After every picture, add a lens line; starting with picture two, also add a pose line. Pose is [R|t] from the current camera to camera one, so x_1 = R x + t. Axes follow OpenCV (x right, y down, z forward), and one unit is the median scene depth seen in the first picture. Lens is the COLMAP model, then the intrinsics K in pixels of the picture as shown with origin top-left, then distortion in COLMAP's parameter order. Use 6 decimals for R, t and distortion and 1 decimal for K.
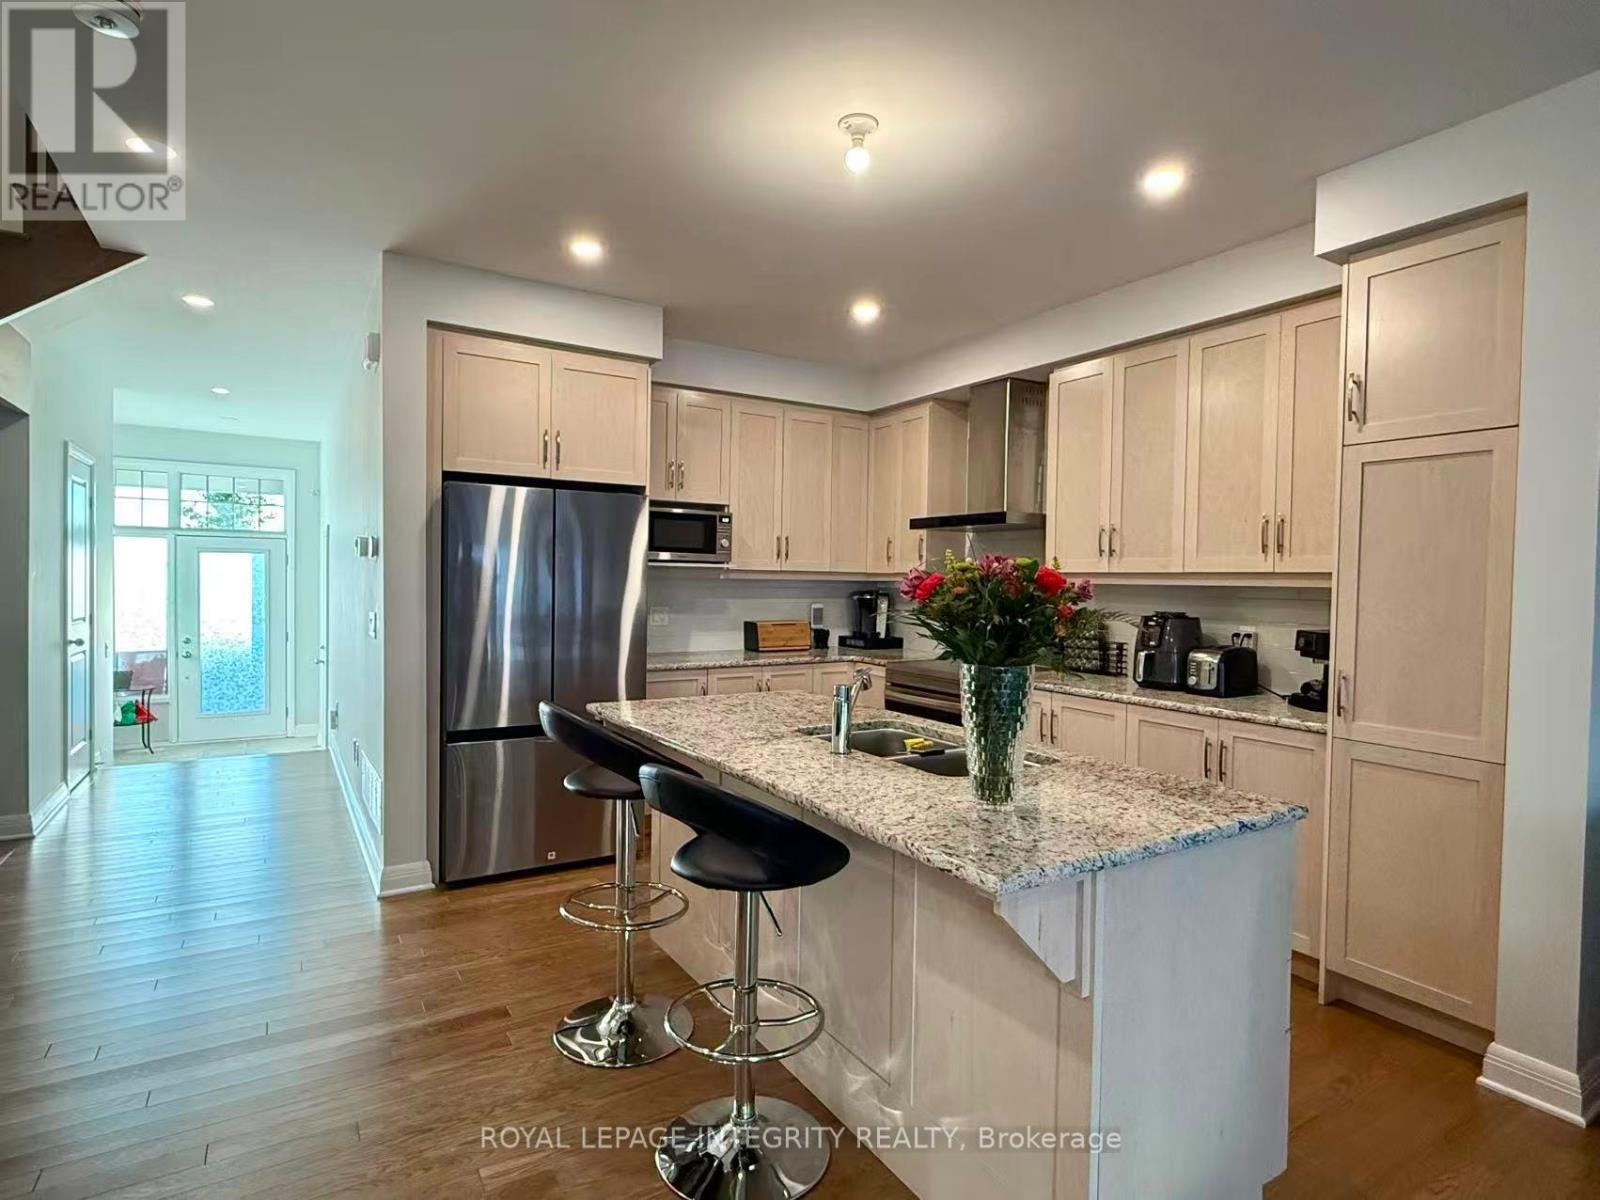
lens RADIAL K [[838.0, 0, 801.5], [0, 838.0, 600.9], [0, 0, 1]] dist [-0.011931, 0.001487]
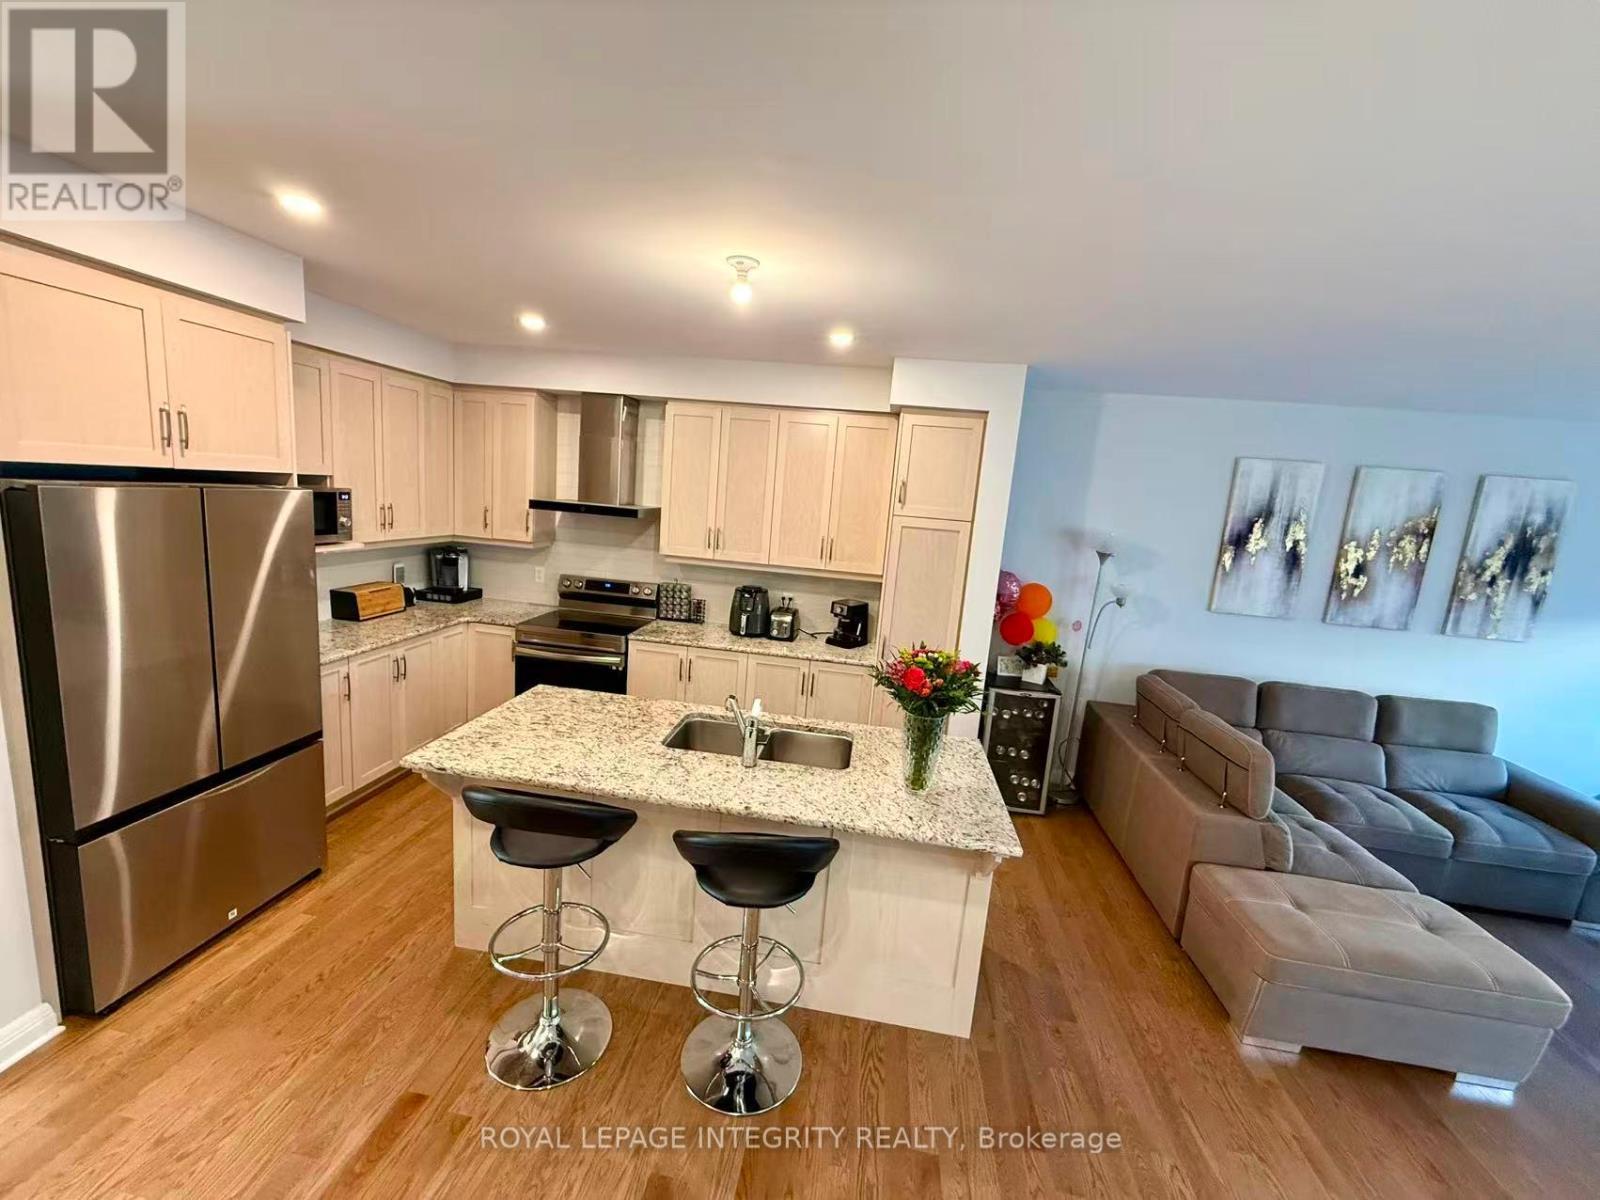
lens RADIAL K [[634.2, 0, 796.7], [0, 634.2, 595.7], [0, 0, 1]] dist [-0.004165, -0.000092]
pose [[0.639971, -0.088016, 0.763341, -0.362654], [-0.048937, 0.986733, 0.154801, -0.138797], [-0.766839, -0.136424, 0.627173, 0.171417]]
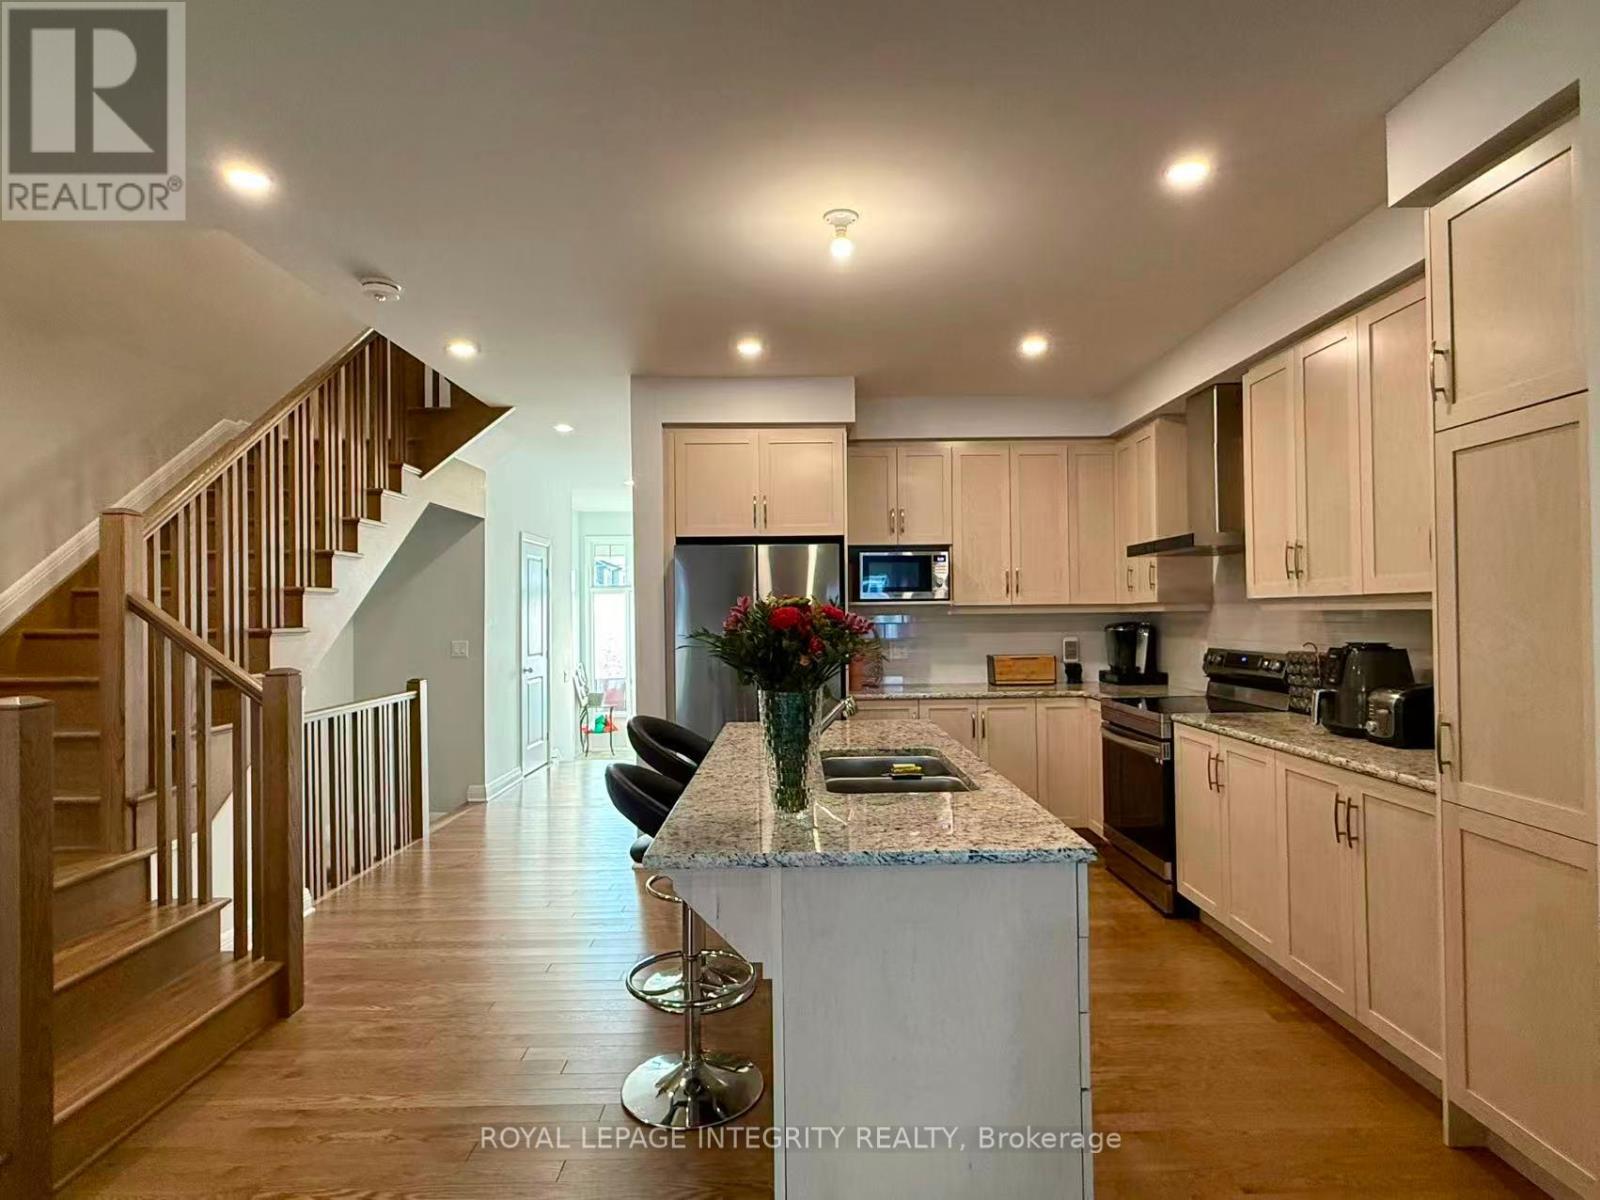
lens RADIAL K [[838.0, 0, 802.4], [0, 838.0, 600.5], [0, 0, 1]] dist [-0.011931, 0.001487]
pose [[0.856393, -0.035083, -0.515132, 0.345035], [0.013009, 0.998838, -0.046398, 0.002504], [0.516161, 0.033033, 0.855854, 0.006730]]
